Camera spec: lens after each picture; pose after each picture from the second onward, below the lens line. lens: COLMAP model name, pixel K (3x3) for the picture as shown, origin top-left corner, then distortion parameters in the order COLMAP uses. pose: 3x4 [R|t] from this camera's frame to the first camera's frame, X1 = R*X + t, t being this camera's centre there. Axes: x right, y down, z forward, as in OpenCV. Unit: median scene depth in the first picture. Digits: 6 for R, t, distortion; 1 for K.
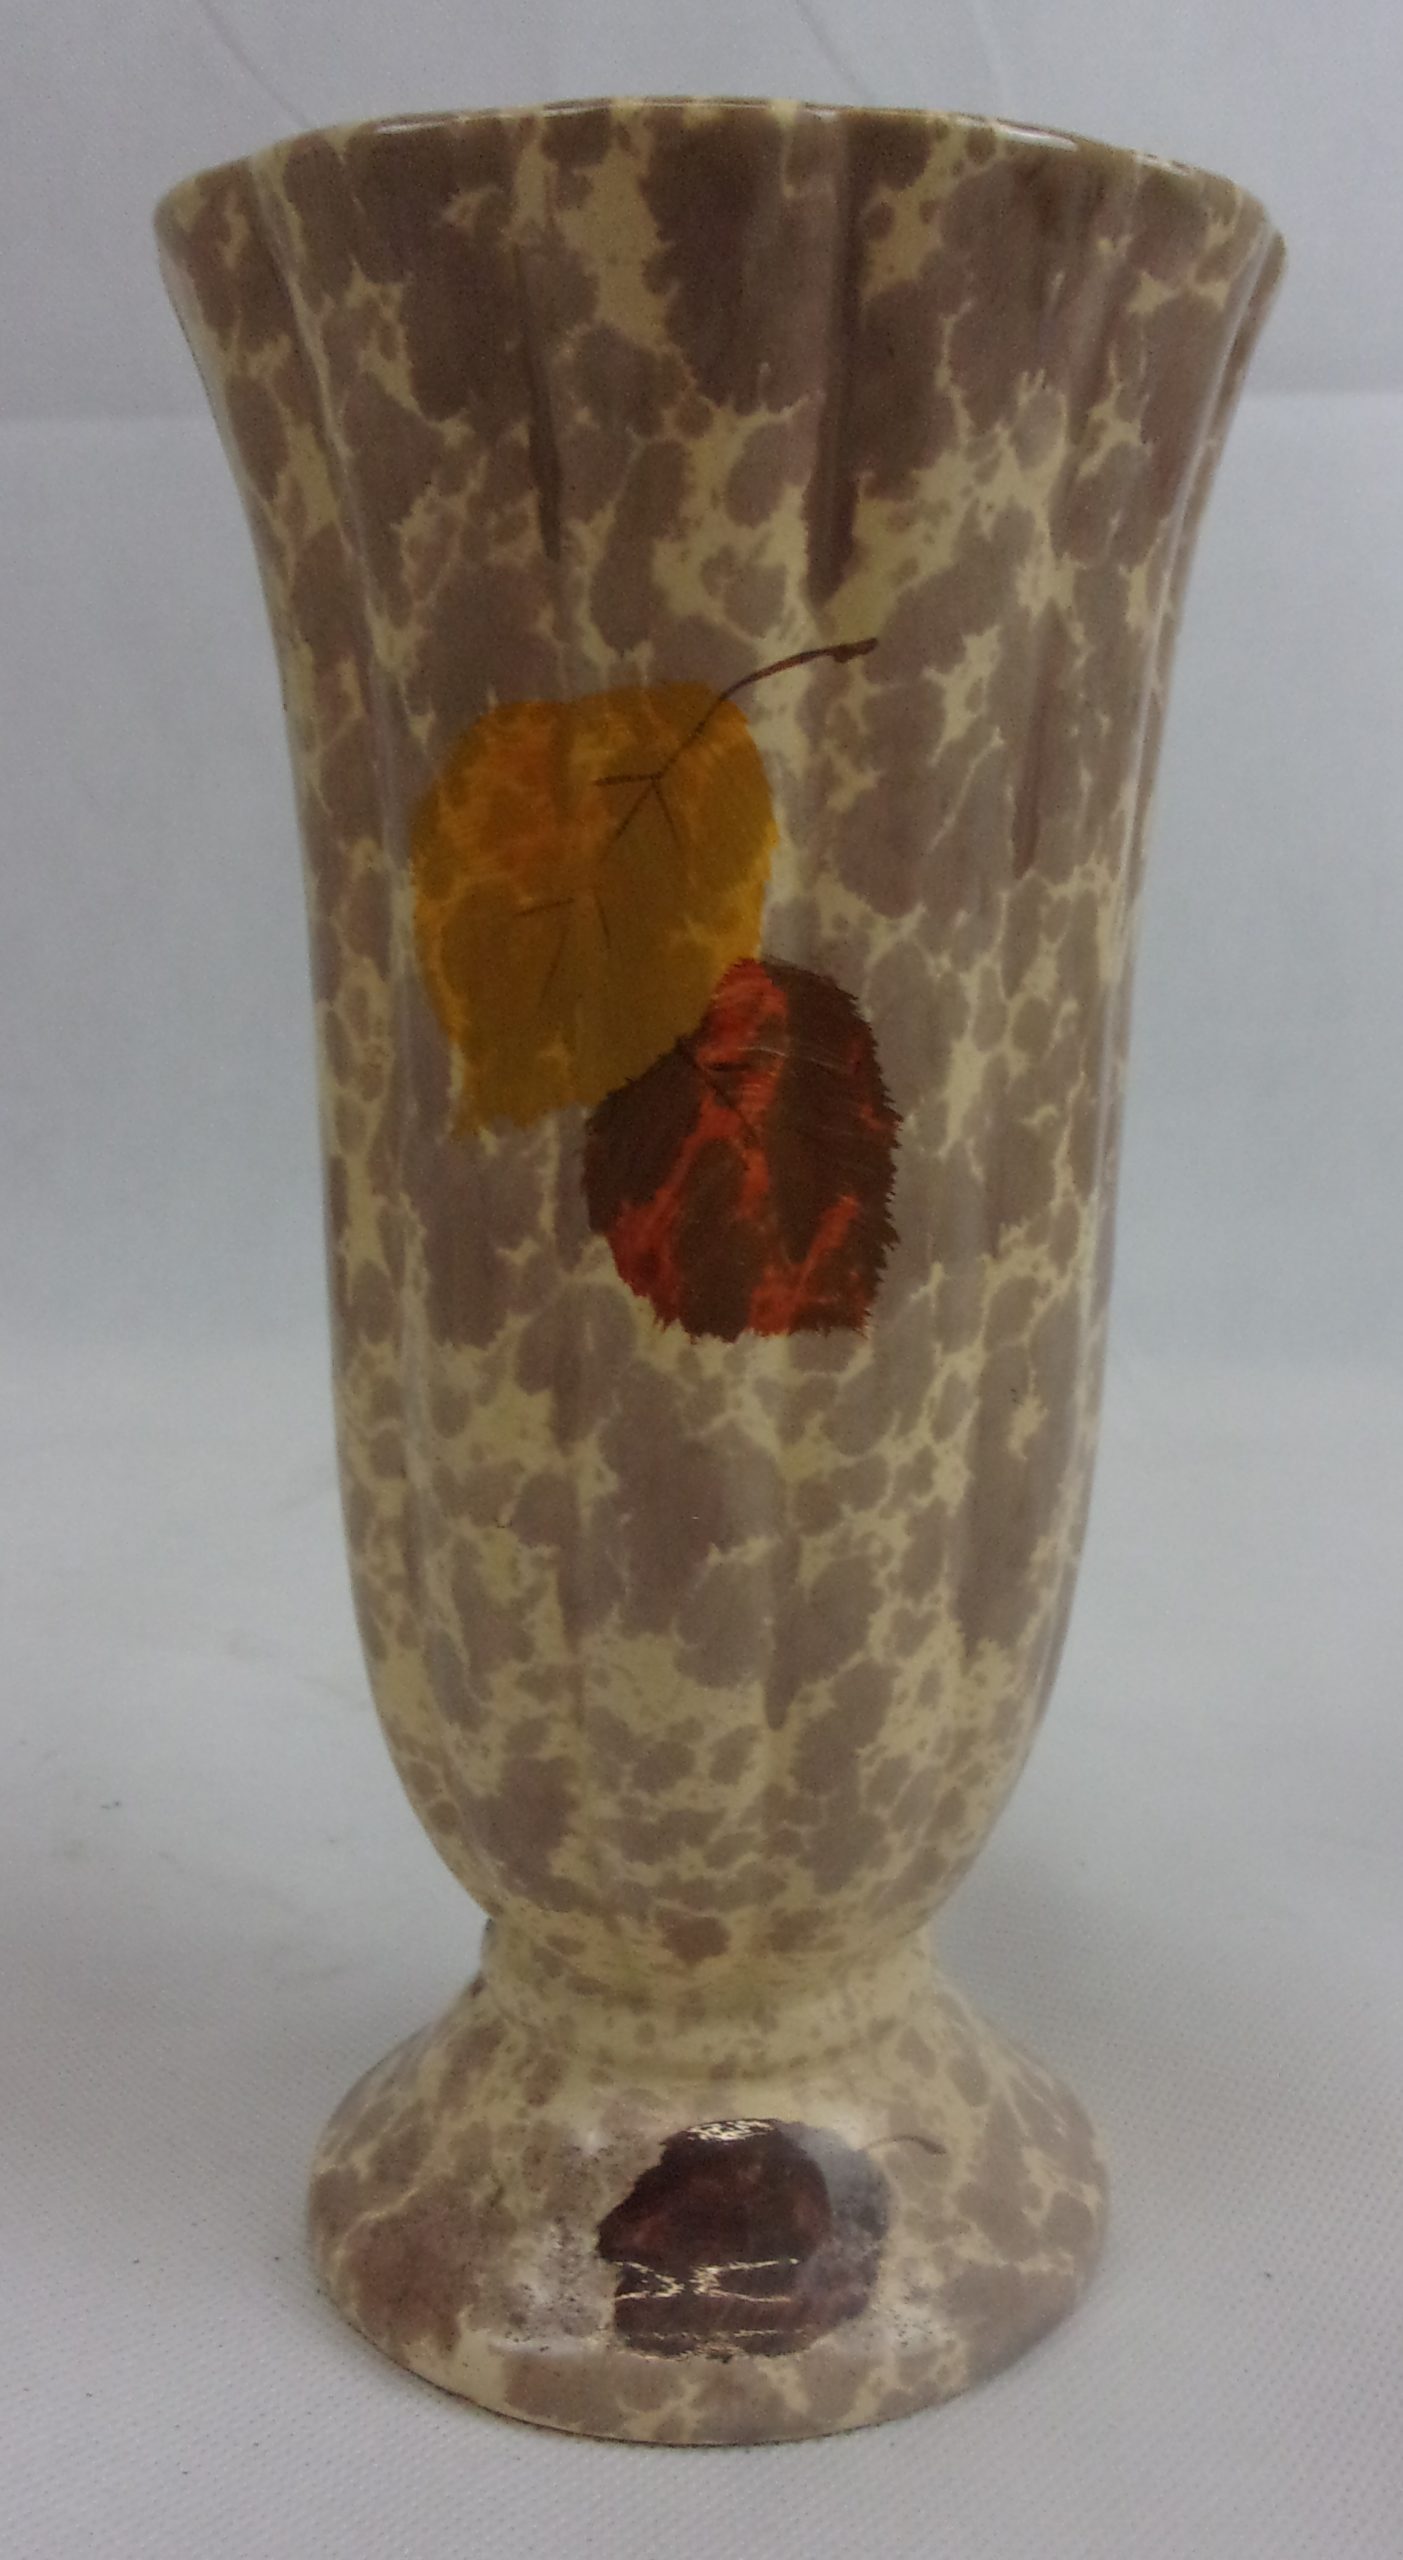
lens RADIAL K [[1907.9, 0, 702.6], [0, 1907.9, 1297.0], [0, 0, 1]] dist [0.005985, 0.009305]
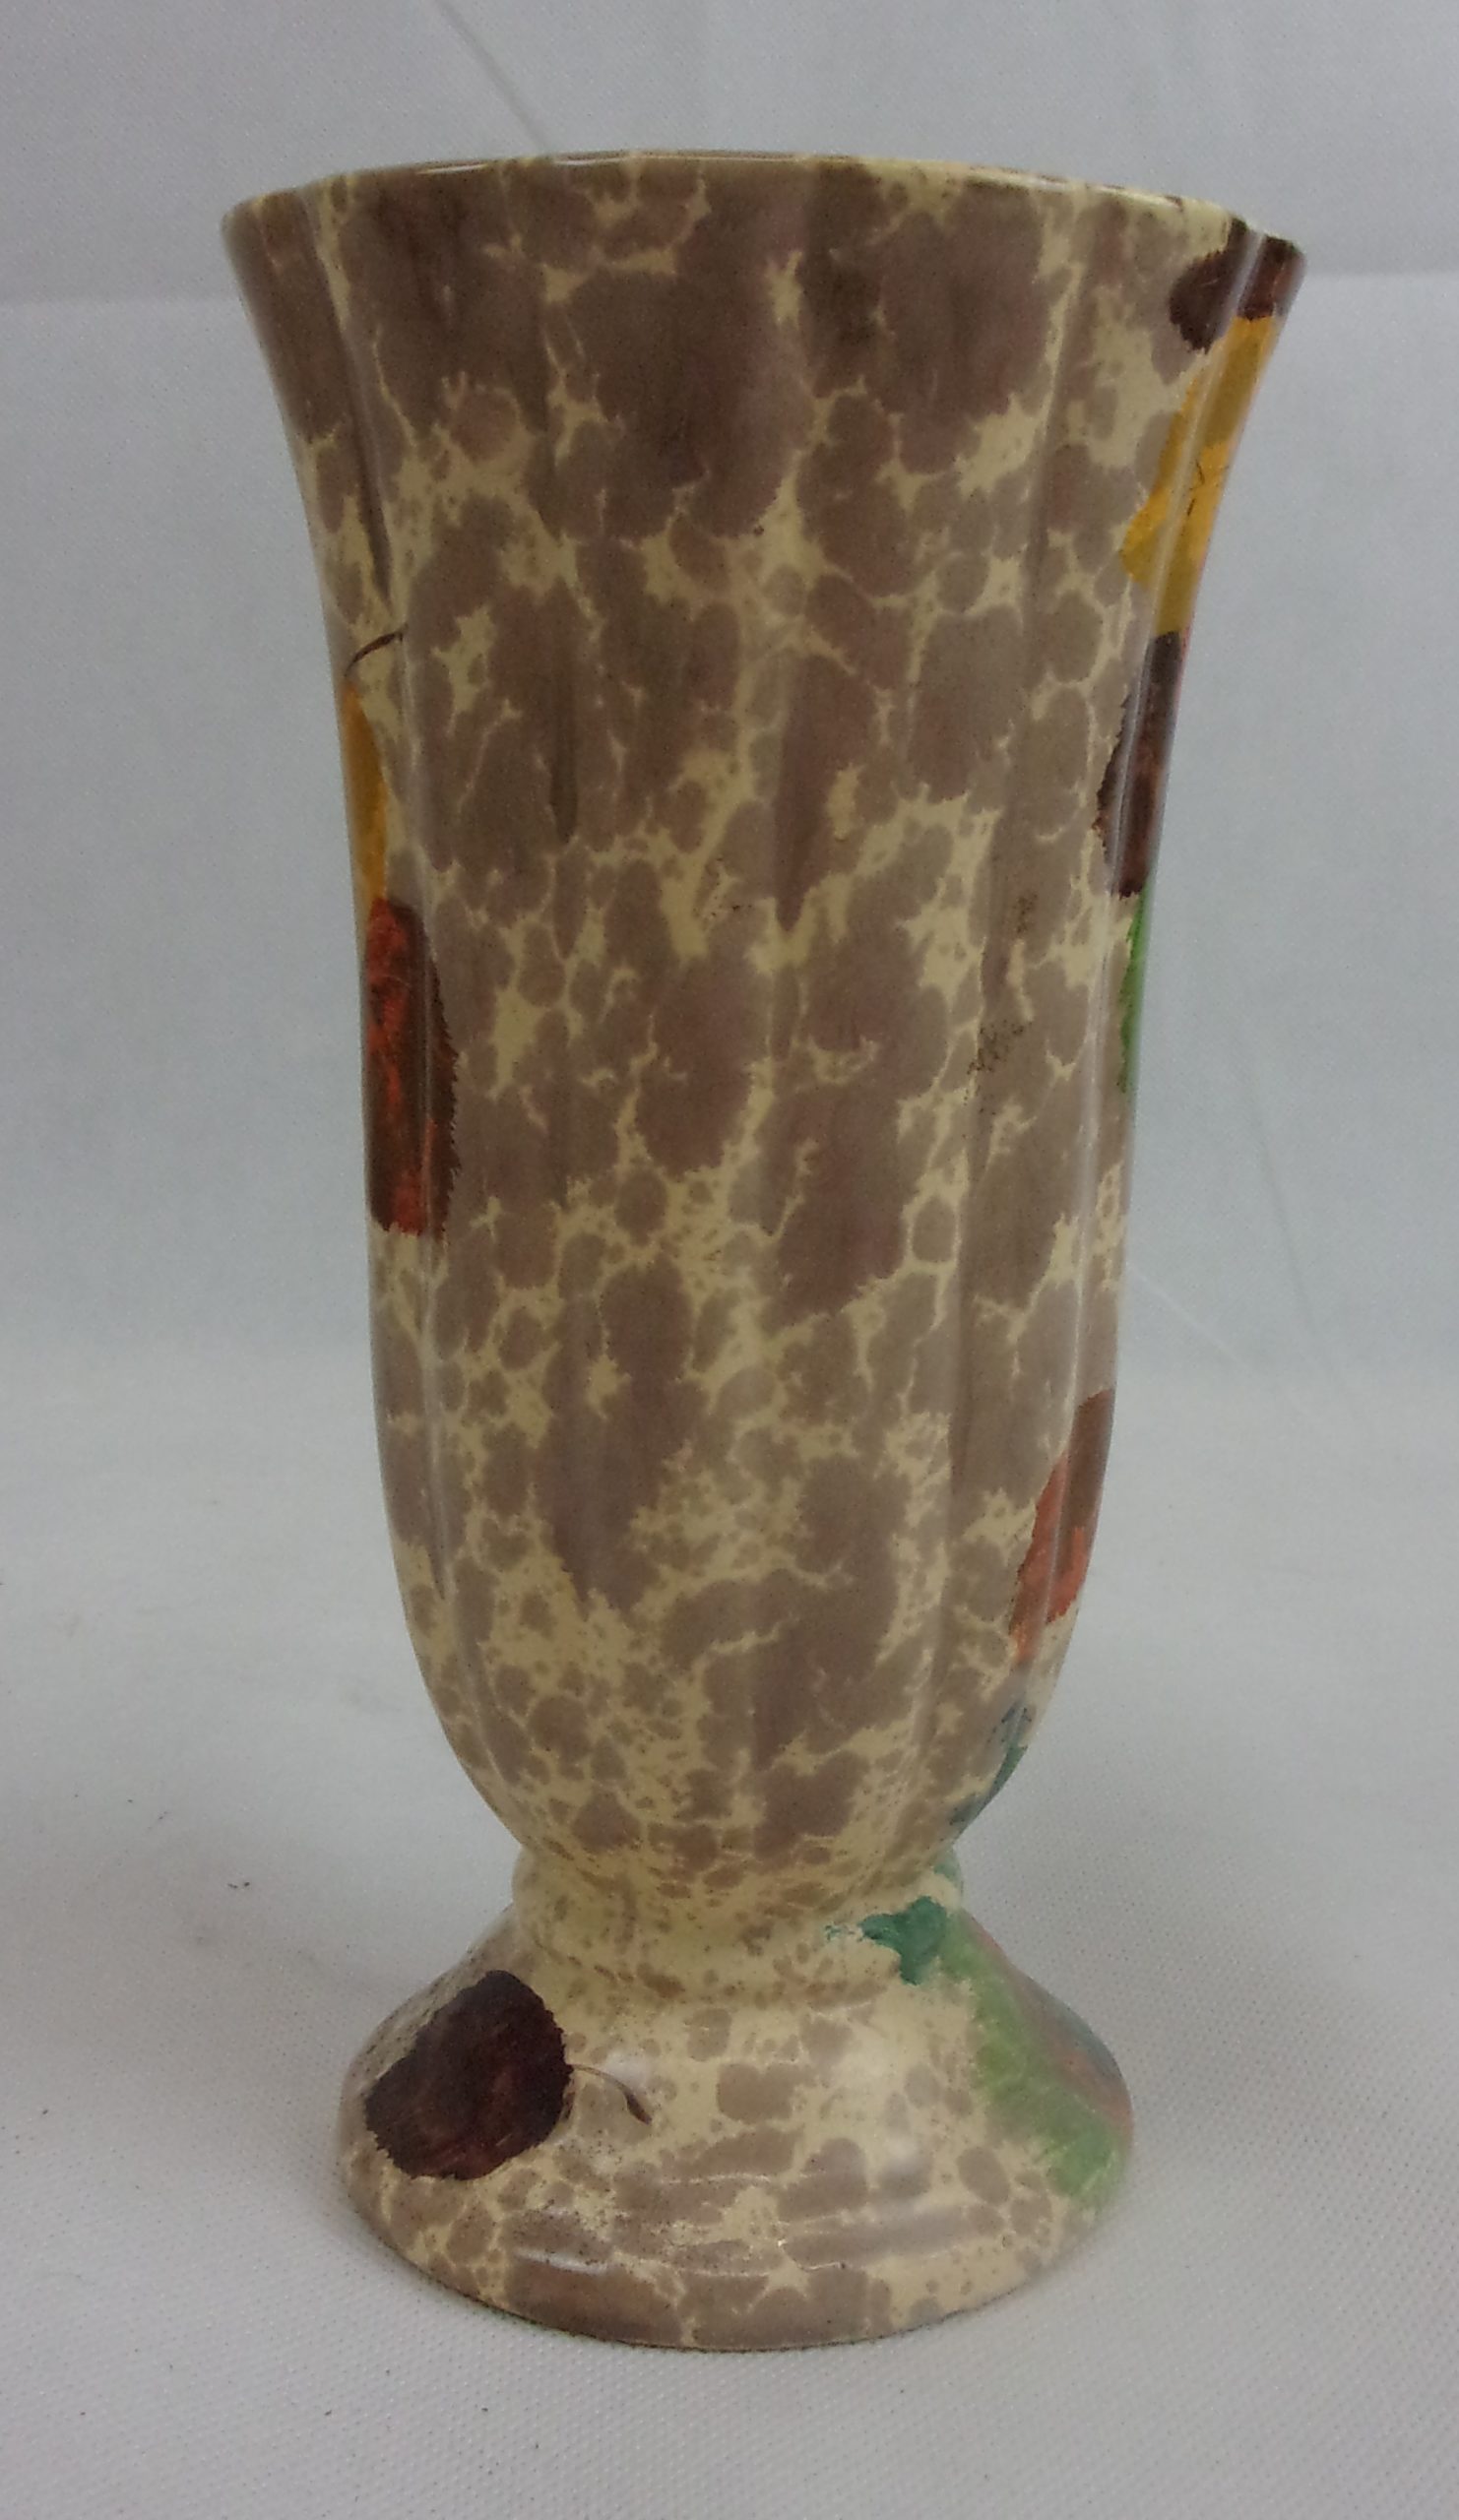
lens RADIAL K [[2080.3, 0, 730.1], [0, 2080.3, 1243.0], [0, 0, 1]] dist [0.031422, -0.017072]
pose [[0.611198, 0.198183, -0.766264, 1.109985], [-0.212887, 0.973629, 0.082009, -0.117463], [0.762310, 0.113004, 0.637271, 0.363891]]
